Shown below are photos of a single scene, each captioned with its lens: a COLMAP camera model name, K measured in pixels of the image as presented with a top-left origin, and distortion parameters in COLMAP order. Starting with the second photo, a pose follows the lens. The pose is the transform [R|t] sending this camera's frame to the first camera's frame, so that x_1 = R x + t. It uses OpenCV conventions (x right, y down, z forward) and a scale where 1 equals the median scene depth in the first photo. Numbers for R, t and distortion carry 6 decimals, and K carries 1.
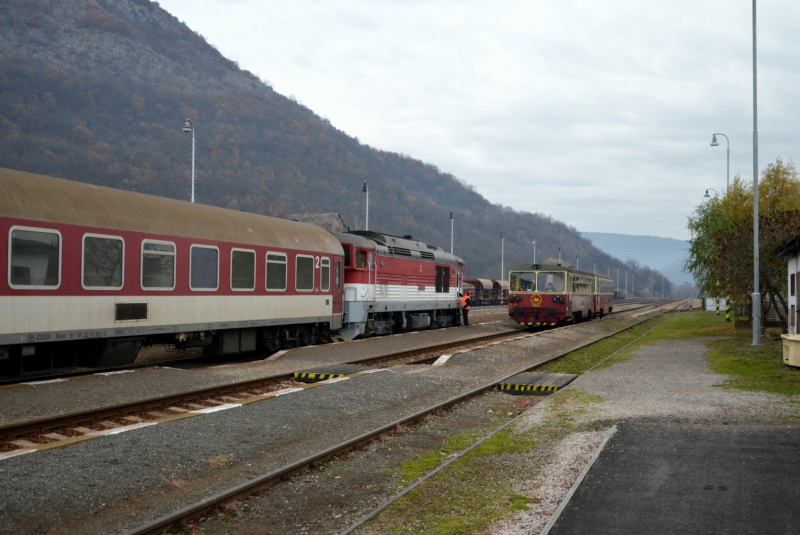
lens RADIAL K [[886.7, 0, 400.5], [0, 886.7, 288.7], [0, 0, 1]] dist [-0.014864, 0.004642]
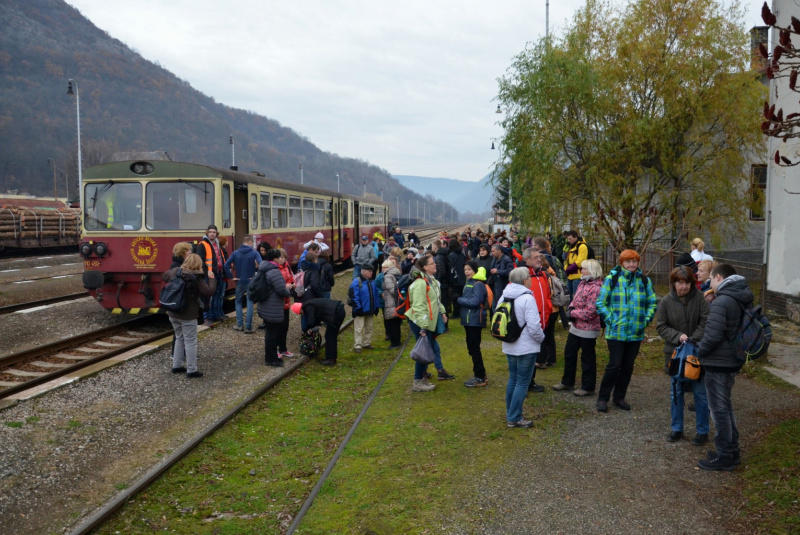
lens RADIAL K [[610.5, 0, 411.4], [0, 610.5, 269.9], [0, 0, 1]] dist [-0.037964, 0.003859]
pose [[0.975315, -0.033098, 0.218322, 0.034641], [0.014281, 0.996088, 0.087209, -0.000182], [-0.220354, -0.081938, 0.971972, 0.117238]]
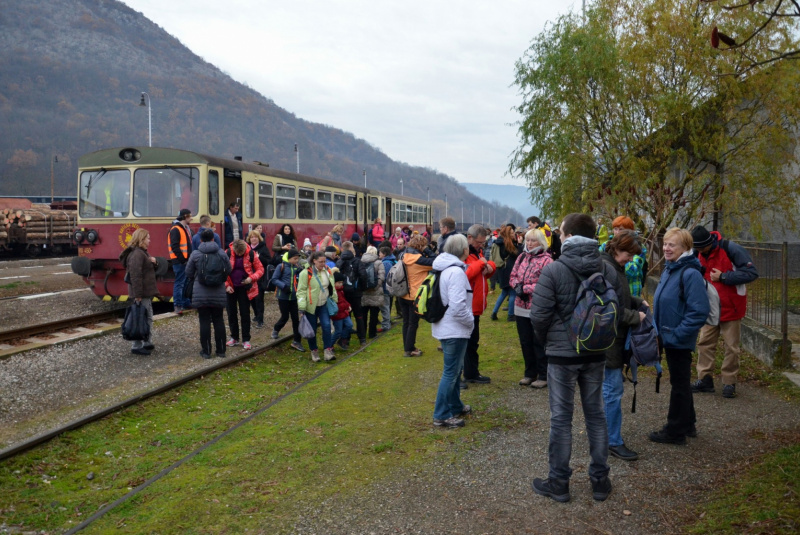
lens RADIAL K [[582.2, 0, 399.3], [0, 582.2, 254.6], [0, 0, 1]] dist [-0.037738, -0.001112]
pose [[0.996462, -0.022441, 0.080999, 0.041338], [0.018269, 0.998486, 0.051885, 0.001430], [-0.082041, -0.050222, 0.995363, 0.121323]]
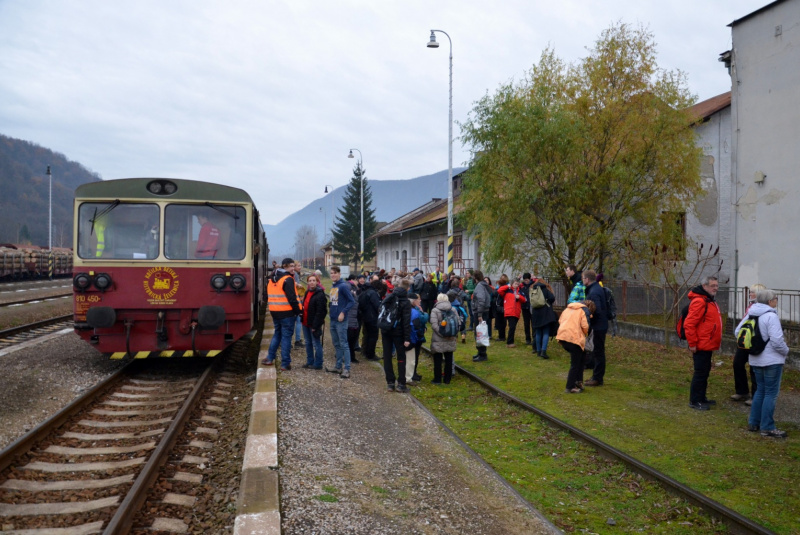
lens RADIAL K [[615.6, 0, 400.3], [0, 615.6, 282.3], [0, 0, 1]] dist [-0.077718, -0.001814]
pose [[0.859837, -0.018927, 0.510218, 0.018707], [0.001140, 0.999381, 0.035151, 0.000629], [-0.510567, -0.029643, 0.859327, 0.124536]]
